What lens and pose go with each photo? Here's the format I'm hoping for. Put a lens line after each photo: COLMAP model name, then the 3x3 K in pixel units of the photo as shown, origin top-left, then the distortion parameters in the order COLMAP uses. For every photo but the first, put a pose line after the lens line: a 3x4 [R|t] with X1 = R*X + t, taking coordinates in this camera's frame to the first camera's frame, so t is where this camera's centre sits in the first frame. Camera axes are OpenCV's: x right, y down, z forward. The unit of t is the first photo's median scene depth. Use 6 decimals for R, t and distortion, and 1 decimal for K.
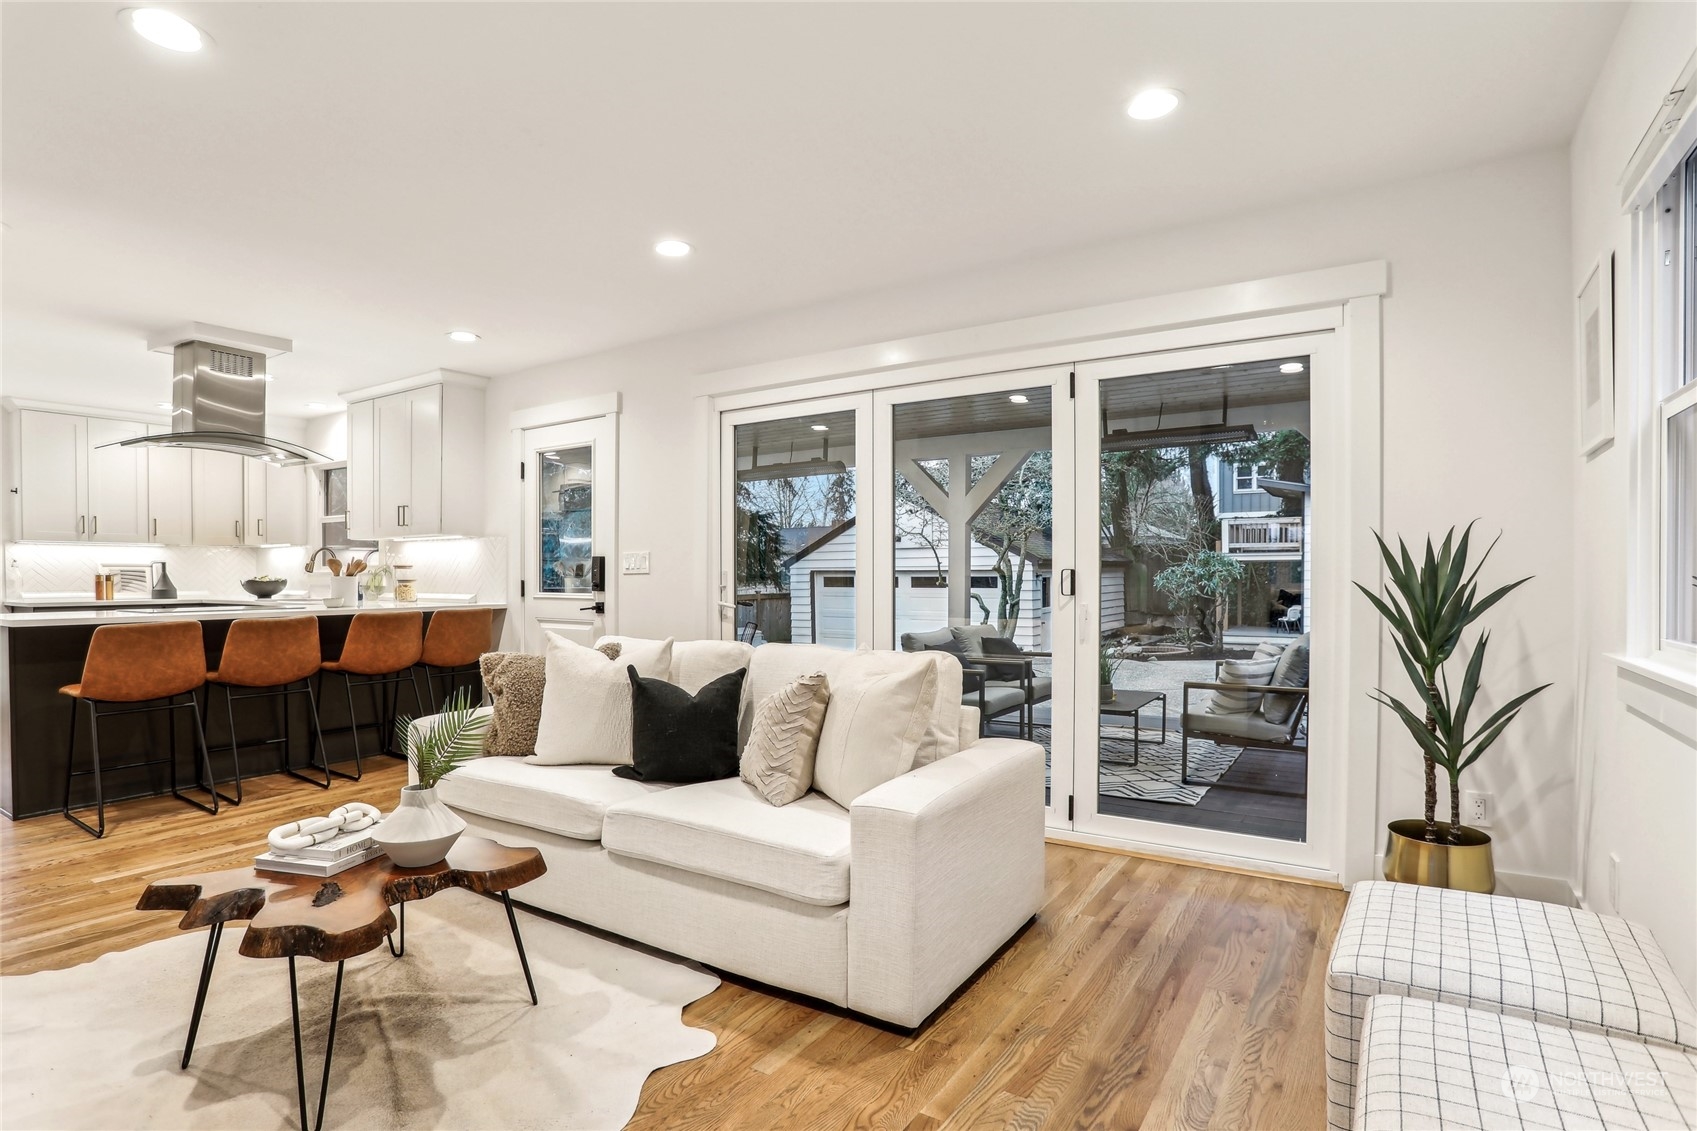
lens RADIAL K [[837.2, 0, 853.3], [0, 837.2, 570.7], [0, 0, 1]] dist [-0.014230, 0.001222]
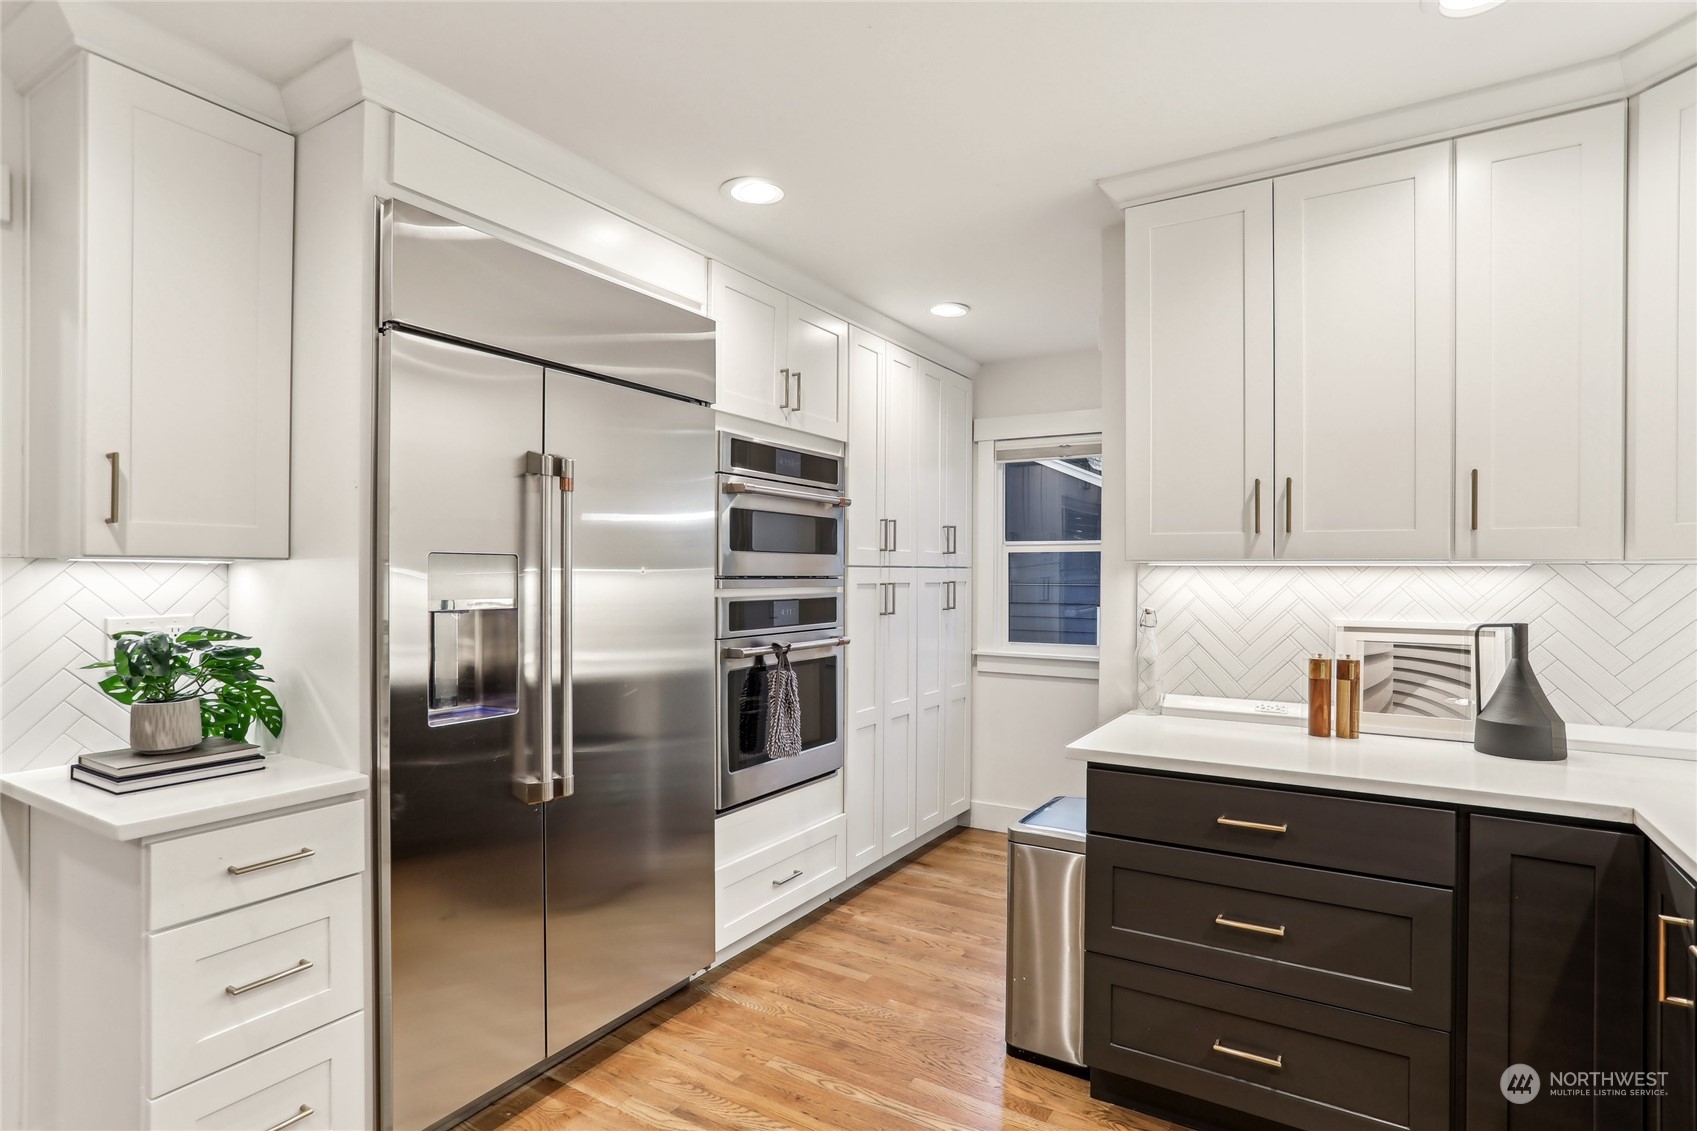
lens RADIAL K [[860.0, 0, 851.6], [0, 860.0, 550.0], [0, 0, 1]] dist [-0.042797, -0.000222]
pose [[0.000144, -0.024095, -0.999710, -0.592557], [0.001788, 0.999708, -0.024094, -0.031326], [0.999998, -0.001784, 0.000187, 0.836165]]
